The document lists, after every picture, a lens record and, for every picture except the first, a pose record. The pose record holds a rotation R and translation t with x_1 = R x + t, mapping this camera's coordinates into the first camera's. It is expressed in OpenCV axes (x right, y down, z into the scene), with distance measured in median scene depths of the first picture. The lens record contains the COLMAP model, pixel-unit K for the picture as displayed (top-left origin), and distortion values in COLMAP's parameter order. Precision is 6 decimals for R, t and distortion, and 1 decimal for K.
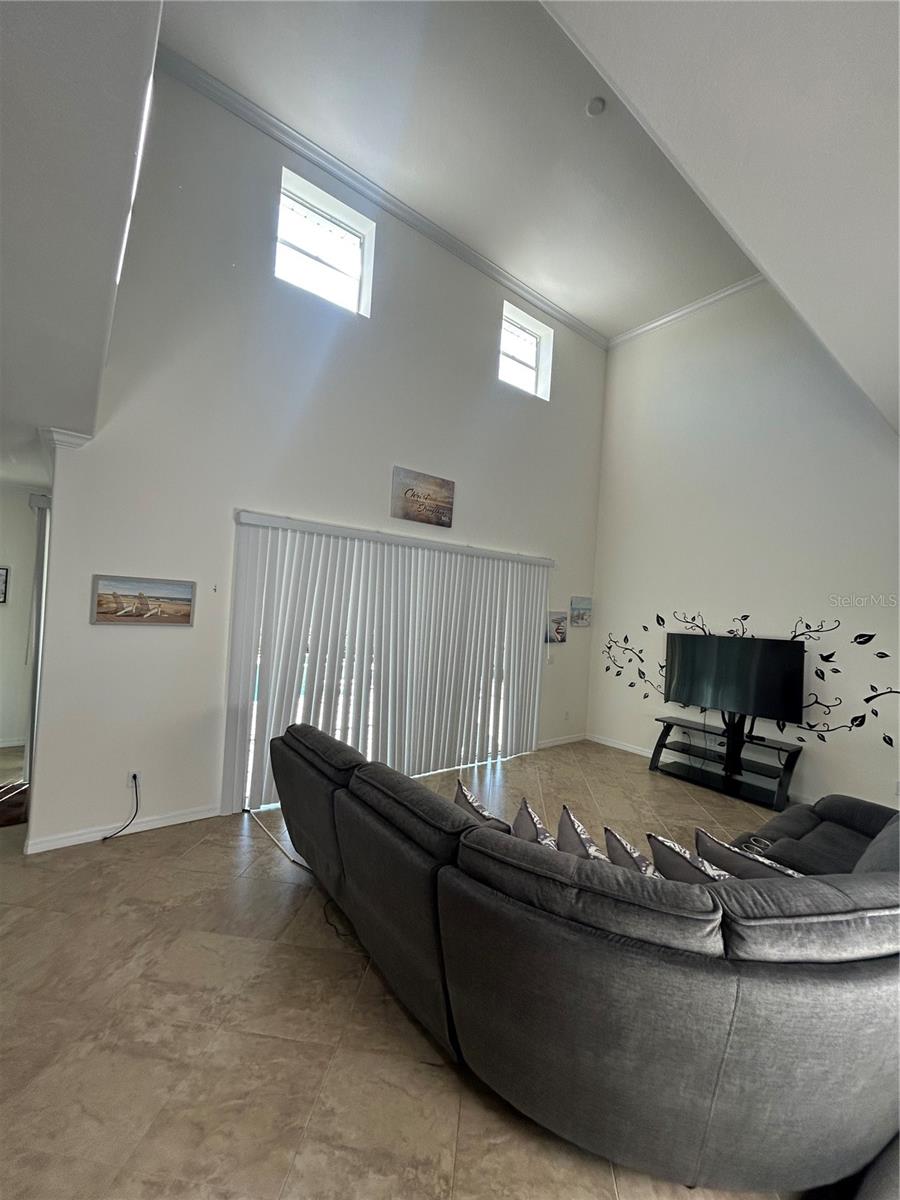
lens RADIAL K [[482.2, 0, 447.5], [0, 482.2, 595.9], [0, 0, 1]] dist [-0.001978, 0.000138]
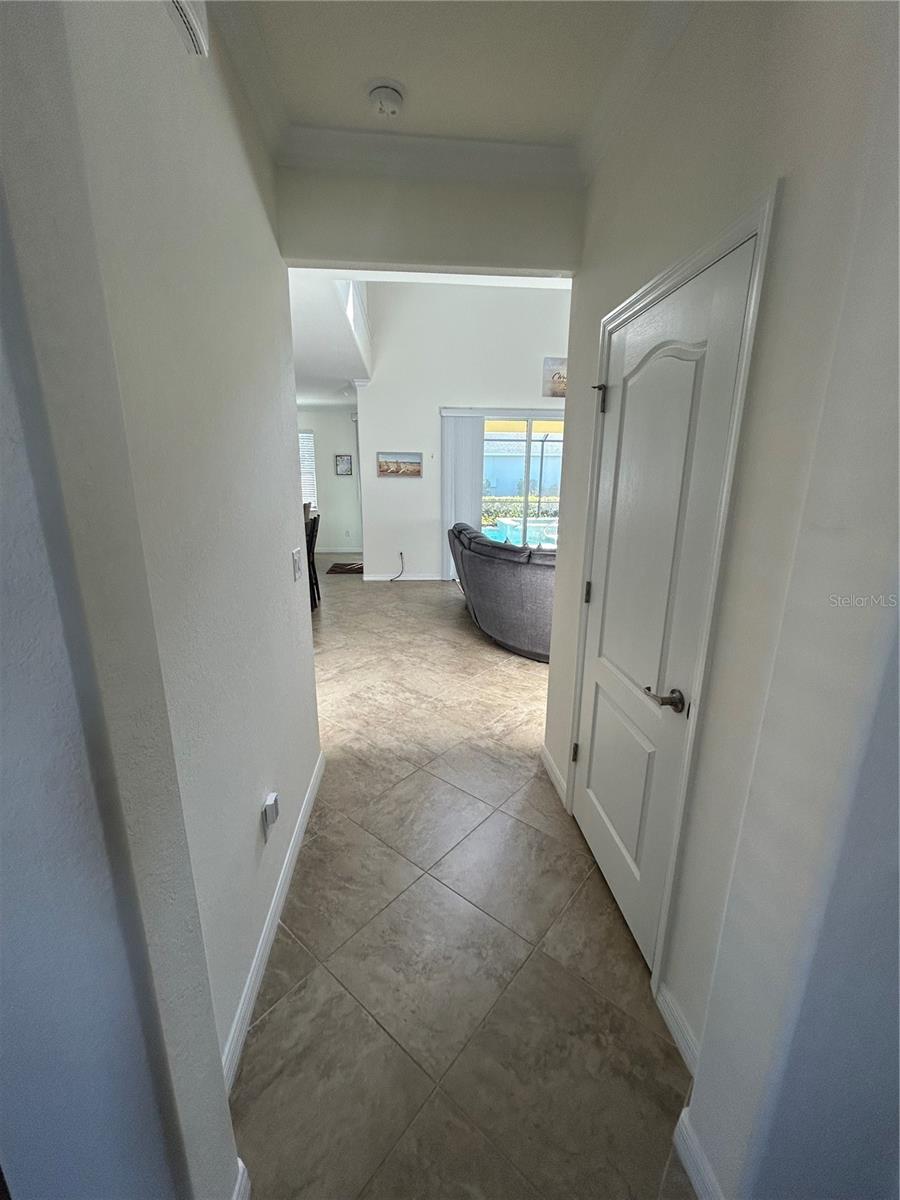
lens RADIAL K [[482.2, 0, 449.1], [0, 482.2, 602.0], [0, 0, 1]] dist [-0.001978, 0.000138]
pose [[0.838787, 0.089456, -0.537061, 0.661910], [0.049103, 0.969961, 0.238252, 0.099009], [0.542241, -0.226214, 0.809198, -0.615296]]
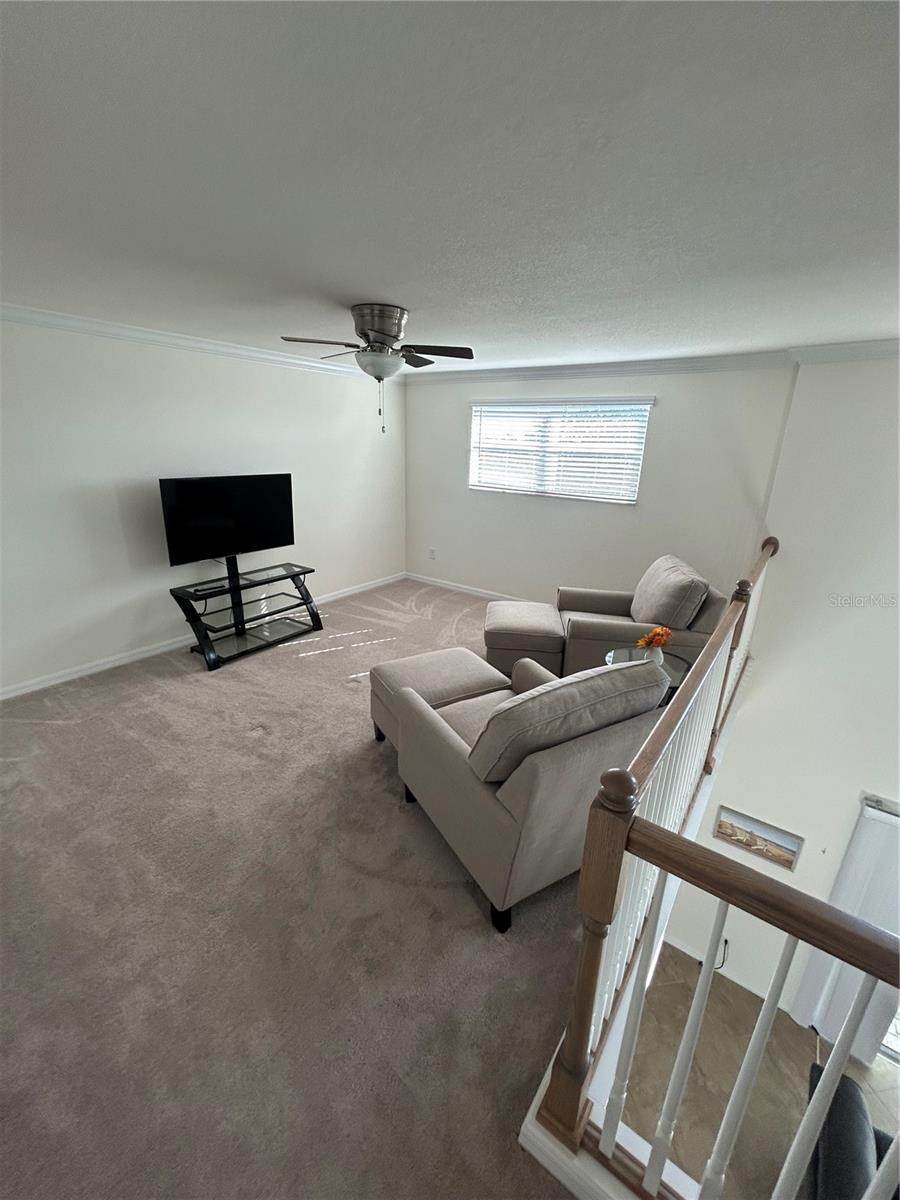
lens RADIAL K [[482.2, 0, 447.7], [0, 482.2, 594.8], [0, 0, 1]] dist [-0.001978, 0.000138]
pose [[0.260202, 0.253947, -0.931561, 0.155381], [0.007605, 0.964225, 0.264976, -0.944838], [0.965524, -0.076032, 0.248962, -0.007121]]
